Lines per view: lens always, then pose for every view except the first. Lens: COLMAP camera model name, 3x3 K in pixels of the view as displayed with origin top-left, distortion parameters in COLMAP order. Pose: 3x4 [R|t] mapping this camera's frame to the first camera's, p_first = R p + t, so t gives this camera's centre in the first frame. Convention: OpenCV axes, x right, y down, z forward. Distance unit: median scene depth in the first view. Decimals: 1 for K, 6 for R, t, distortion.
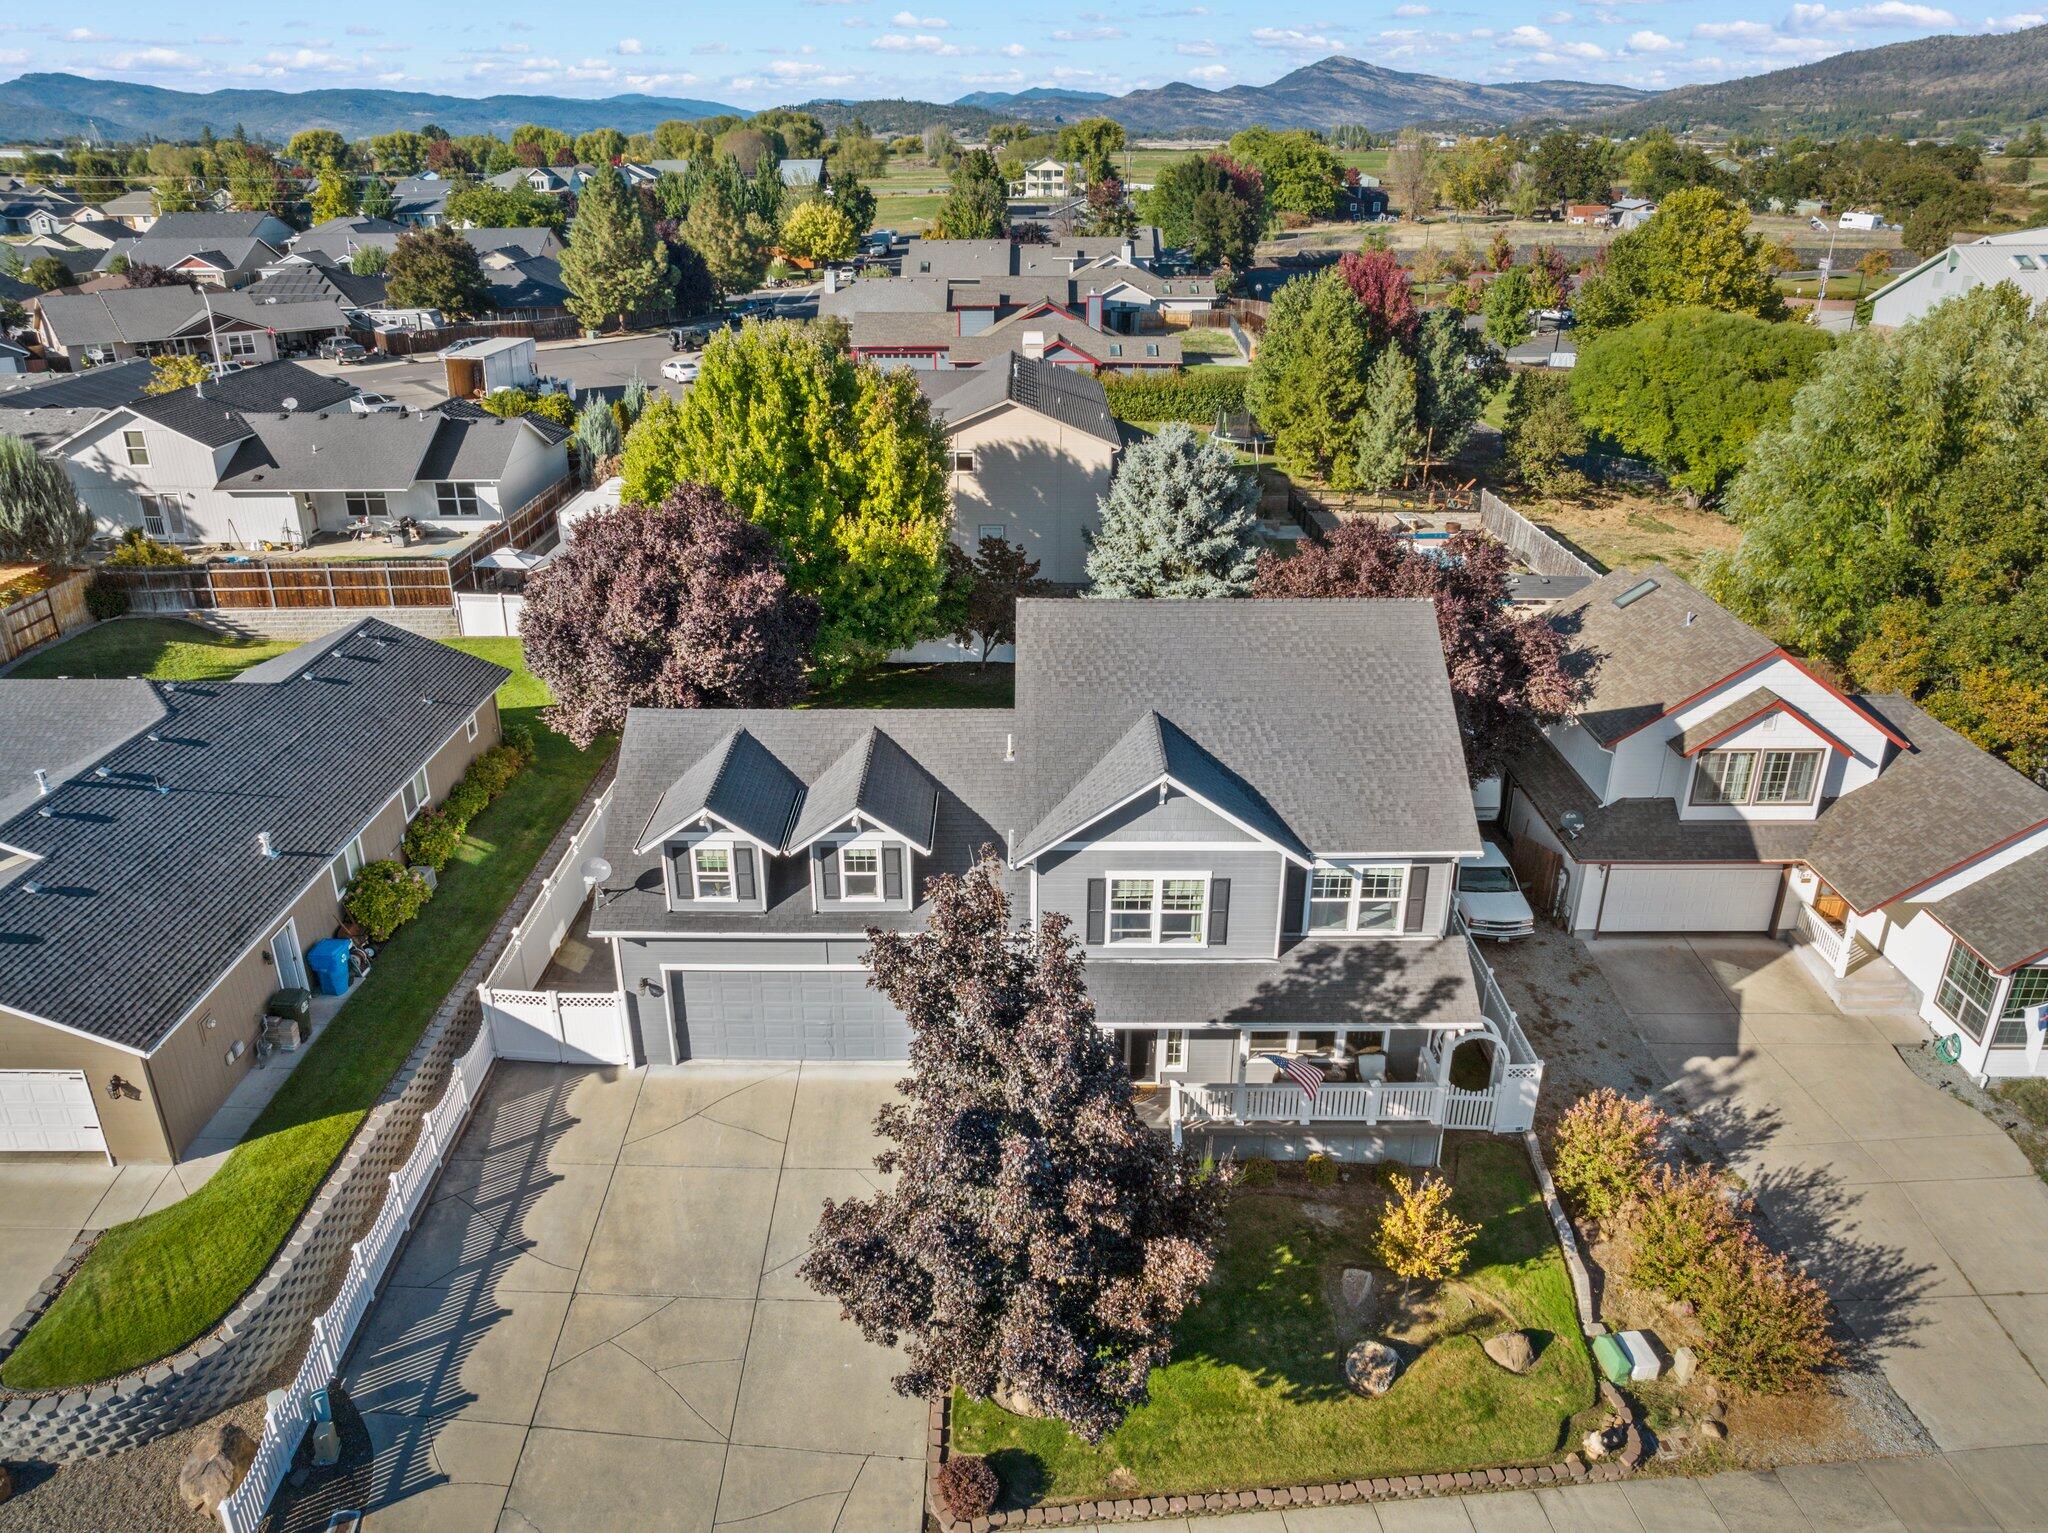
lens RADIAL K [[1433.6, 0, 1020.0], [0, 1433.6, 765.4], [0, 0, 1]] dist [0.002076, 0.000058]
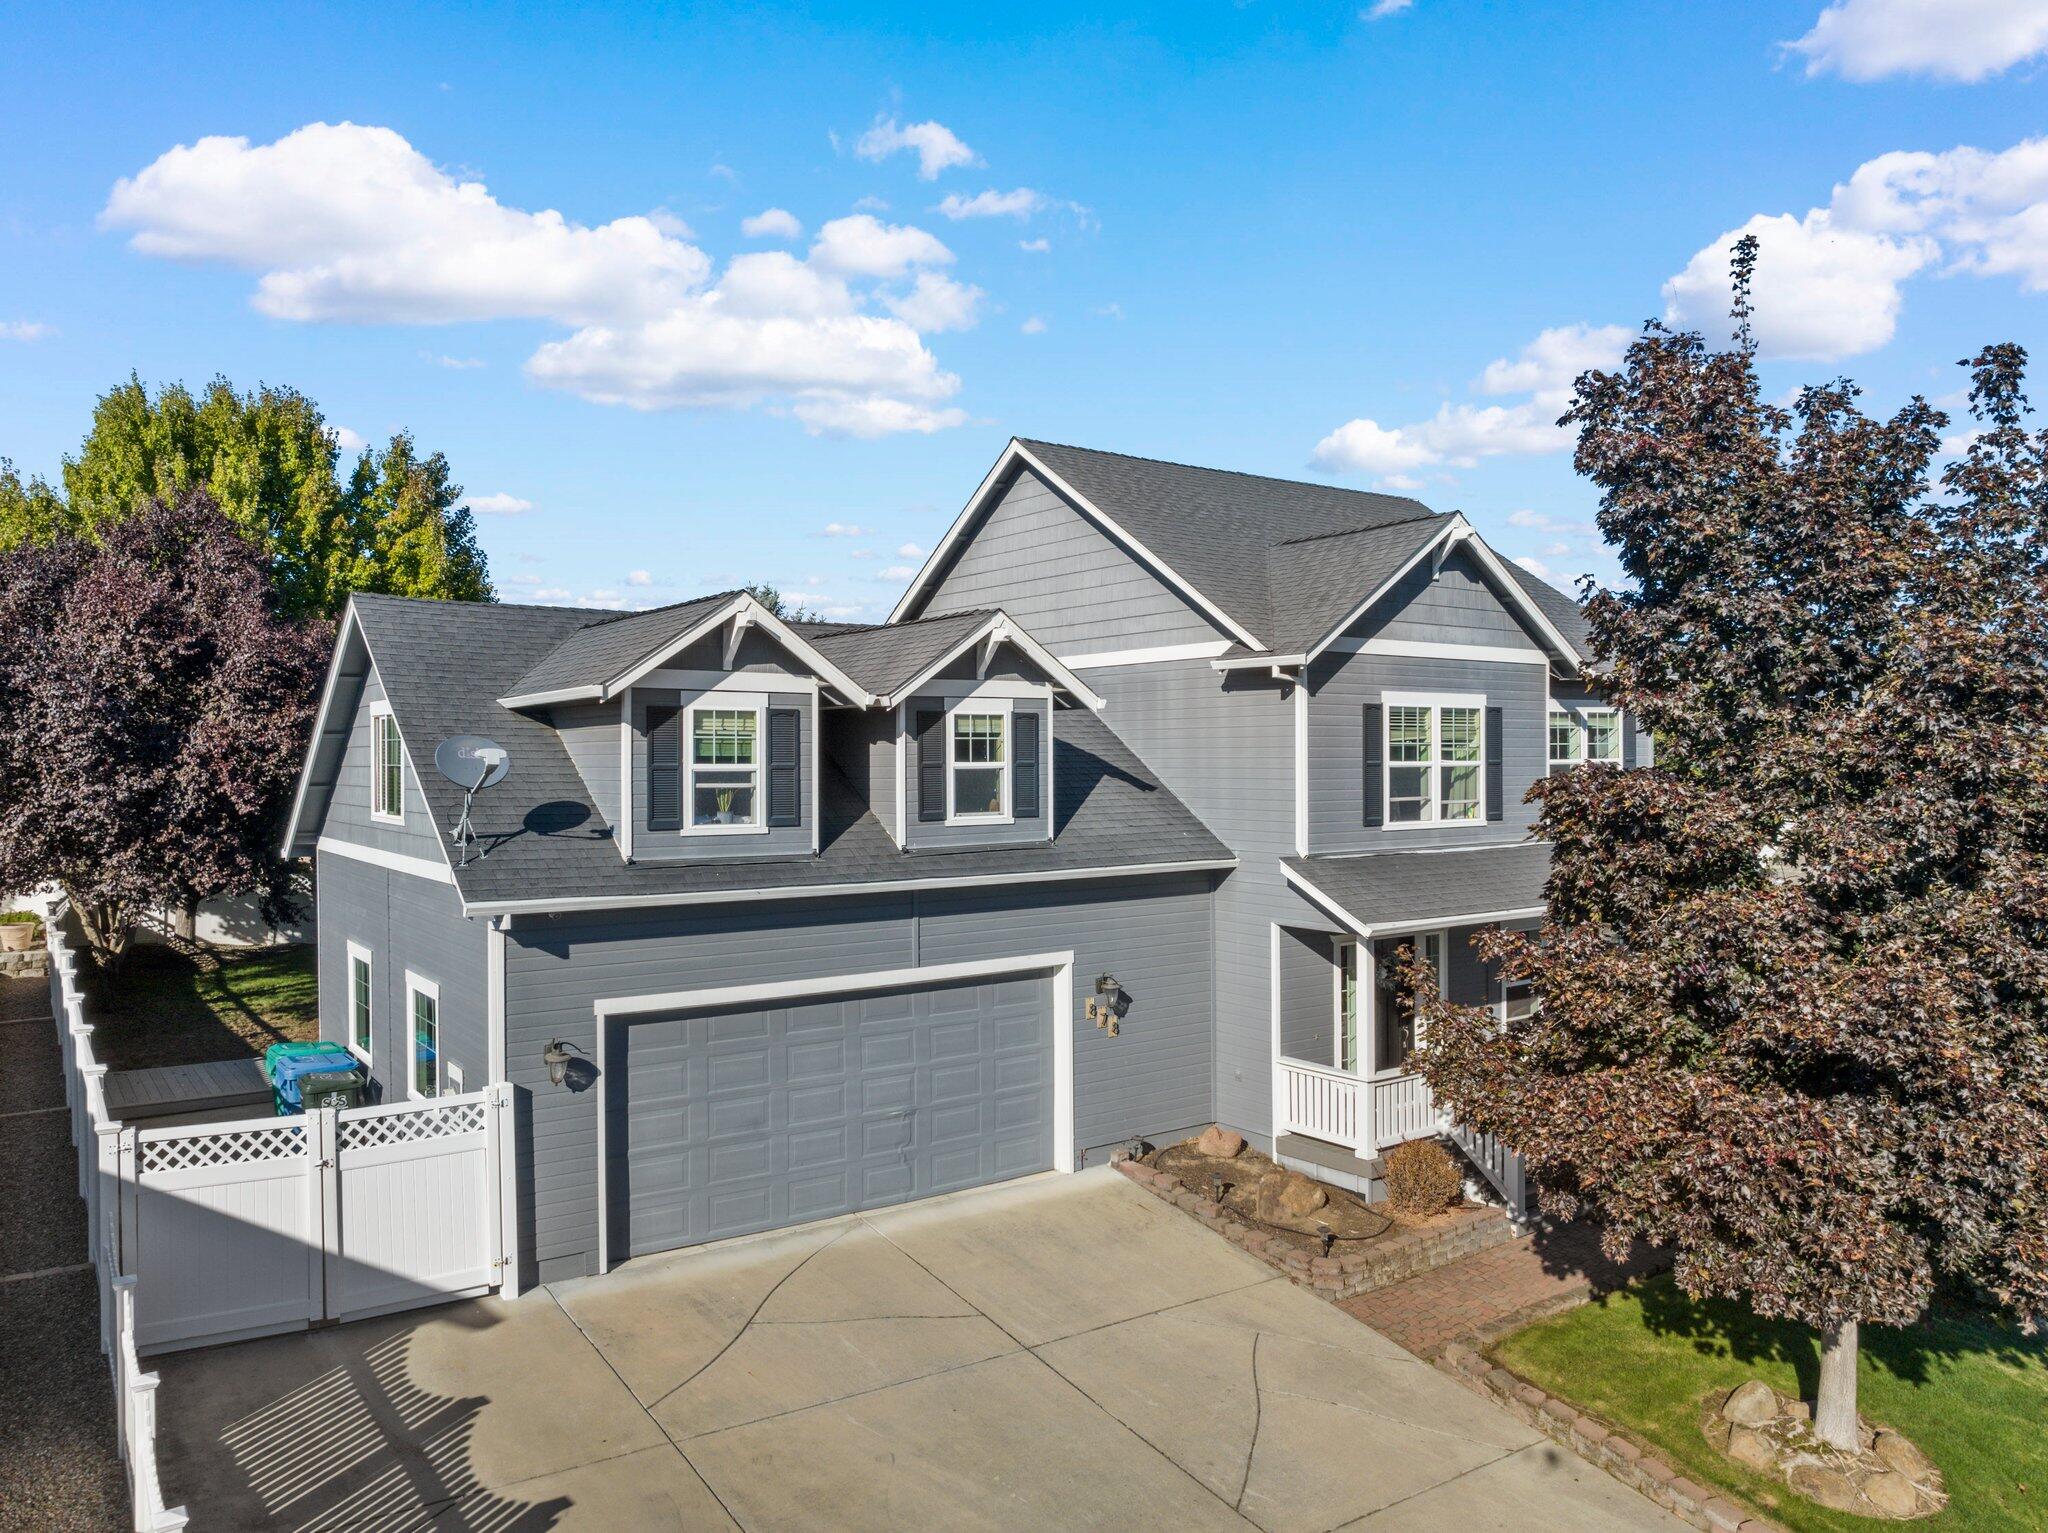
lens RADIAL K [[1422.2, 0, 1024.9], [0, 1422.2, 768.1], [0, 0, 1]] dist [-0.005572, -0.000355]
pose [[0.811257, -0.012976, 0.584545, -0.409829], [0.242371, 0.917275, -0.316011, 0.249707], [-0.532088, 0.398043, 0.747291, 0.592724]]
